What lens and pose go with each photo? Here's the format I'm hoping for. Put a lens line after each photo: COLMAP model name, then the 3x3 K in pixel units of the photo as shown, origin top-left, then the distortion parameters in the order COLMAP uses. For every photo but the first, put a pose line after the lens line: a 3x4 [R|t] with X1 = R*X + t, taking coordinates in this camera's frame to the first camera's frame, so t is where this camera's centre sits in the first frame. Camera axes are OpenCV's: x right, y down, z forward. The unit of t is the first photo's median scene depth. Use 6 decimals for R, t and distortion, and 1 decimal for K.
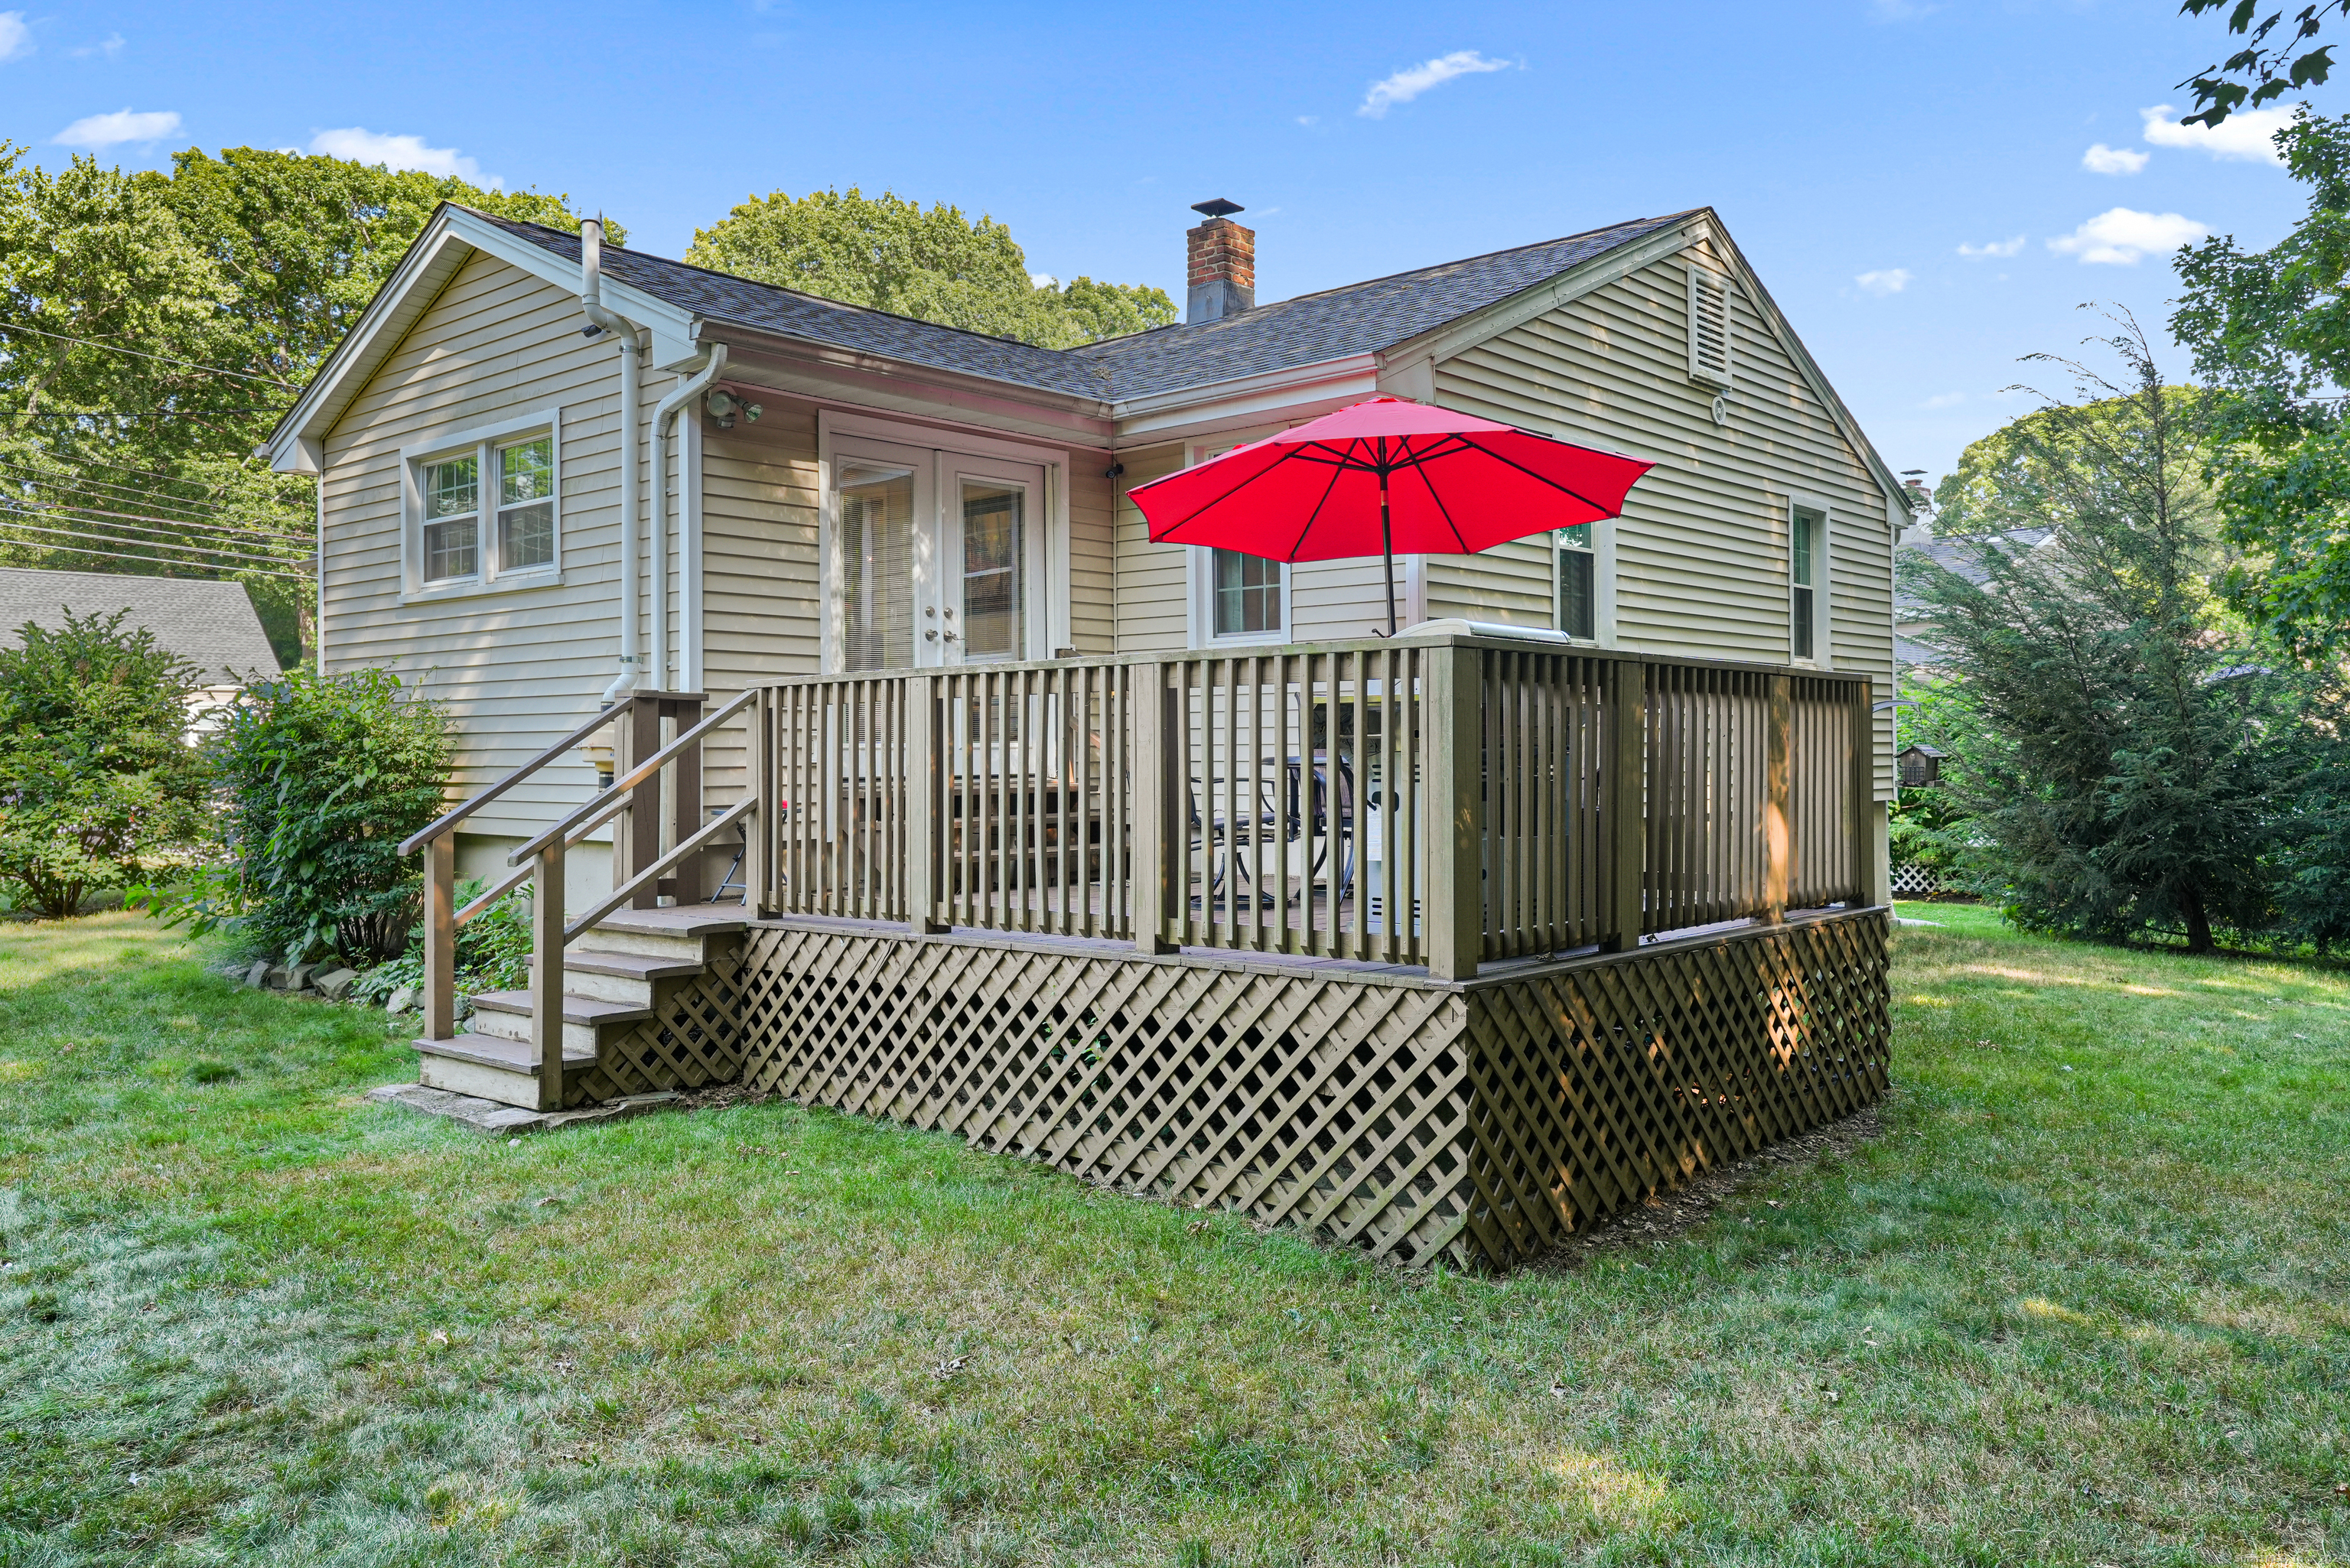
lens RADIAL K [[1684.3, 0, 1146.1], [0, 1684.3, 713.9], [0, 0, 1]] dist [0.017943, -0.000408]
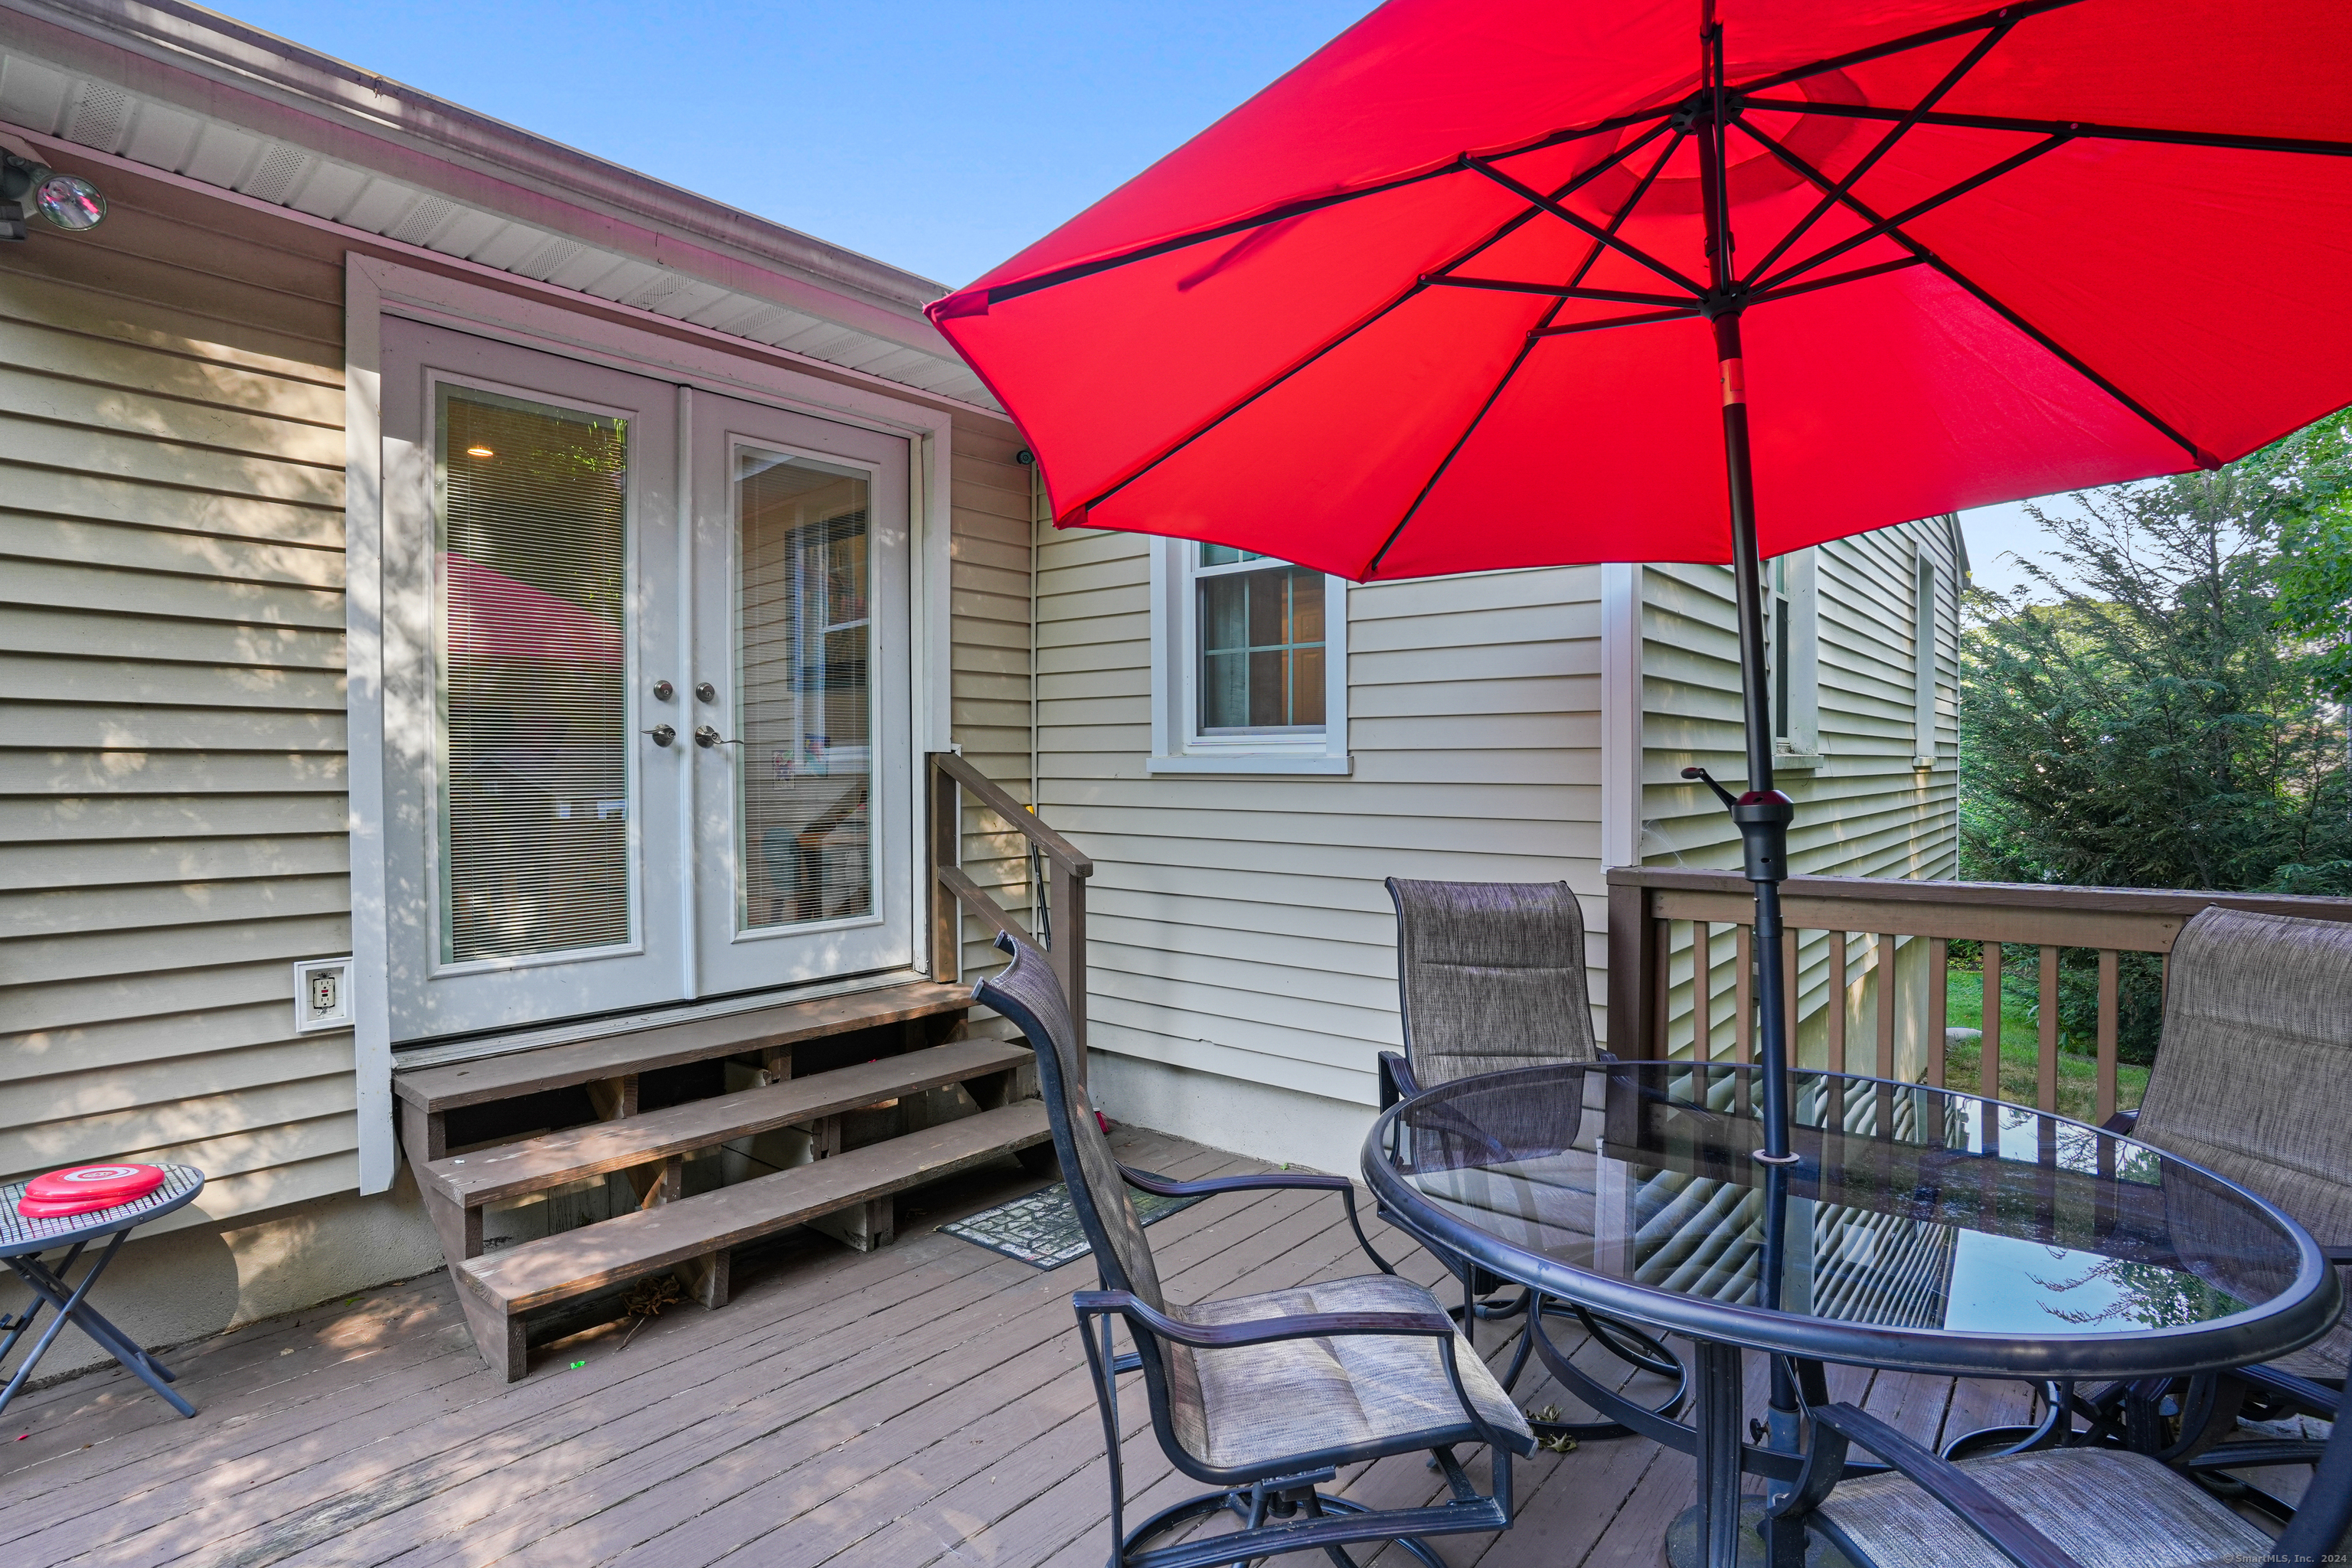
lens RADIAL K [[1168.3, 0, 1176.0], [0, 1168.3, 784.0], [0, 0, 1]] dist [-0.000622, -0.033701]
pose [[0.999048, 0.002920, 0.043517, 0.017508], [-0.004488, 0.999343, 0.035969, -0.048152], [-0.043384, -0.036130, 0.998405, 0.666897]]
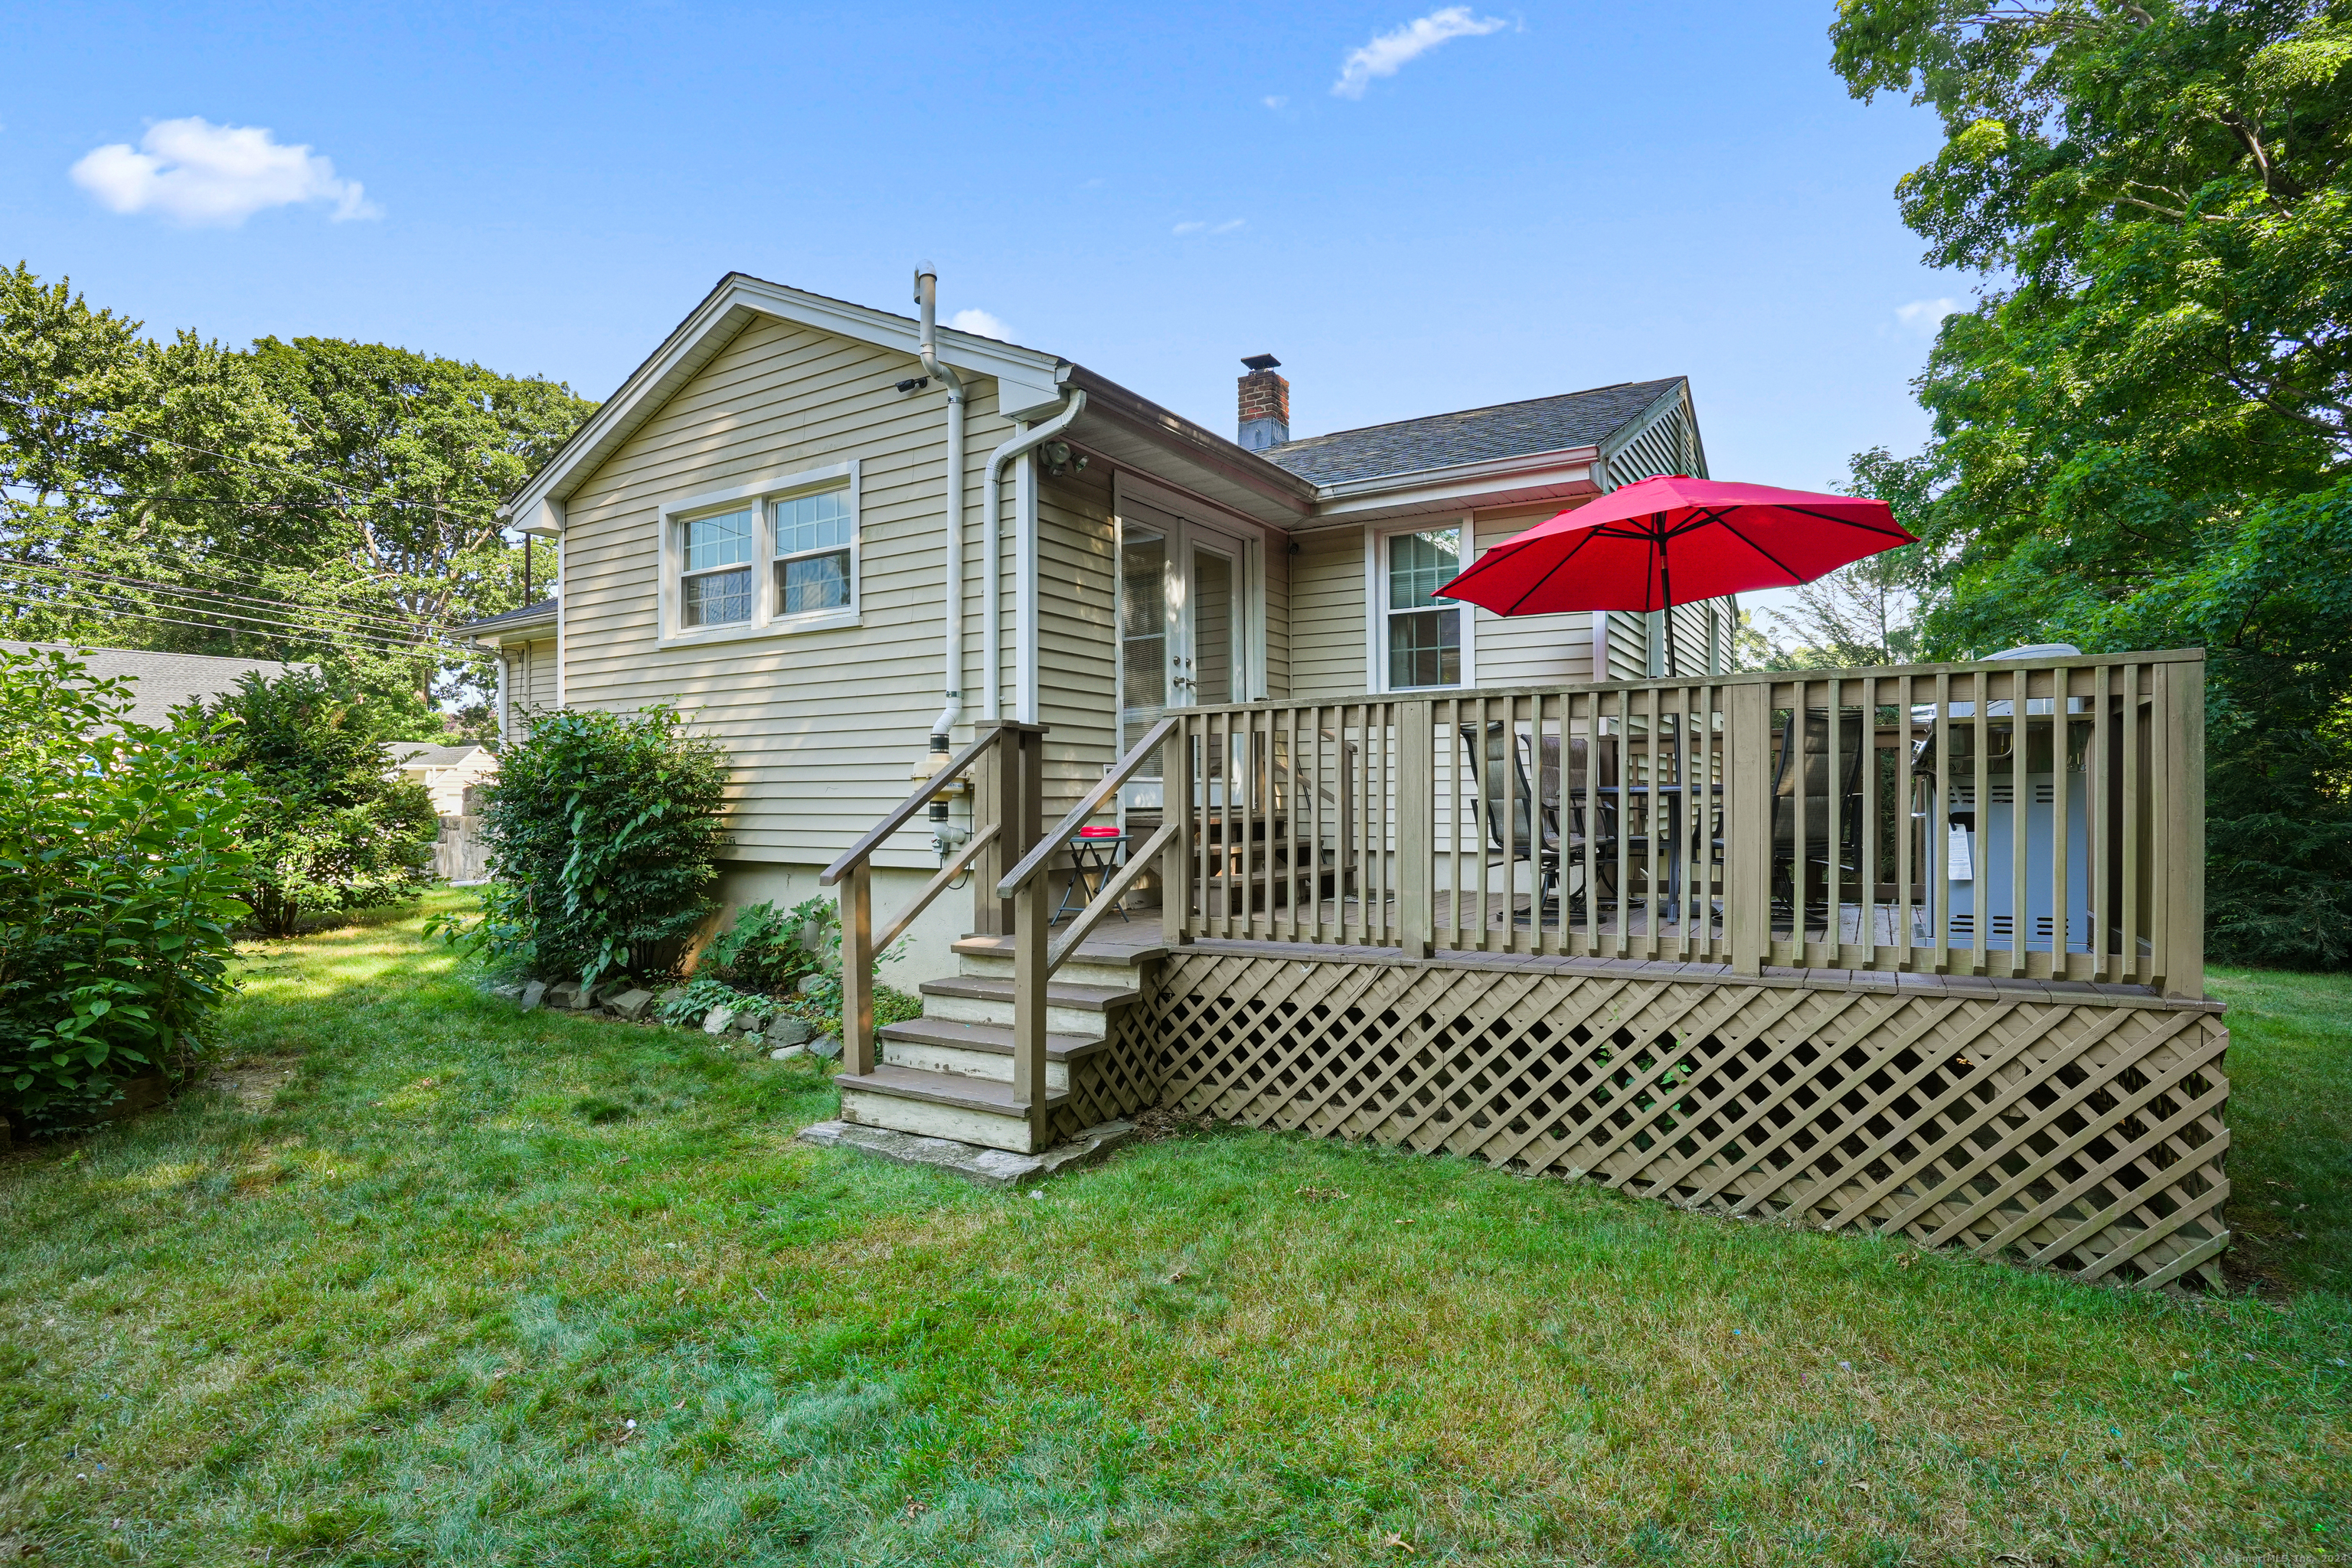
lens RADIAL K [[1168.9, 0, 1176.0], [0, 1168.9, 784.0], [0, 0, 1]] dist [-0.086170, 0.039946]
pose [[0.984172, 0.003181, 0.177186, -0.282762], [-0.005012, 0.999939, 0.009889, 0.014593], [-0.177144, -0.010620, 0.984128, 0.249675]]
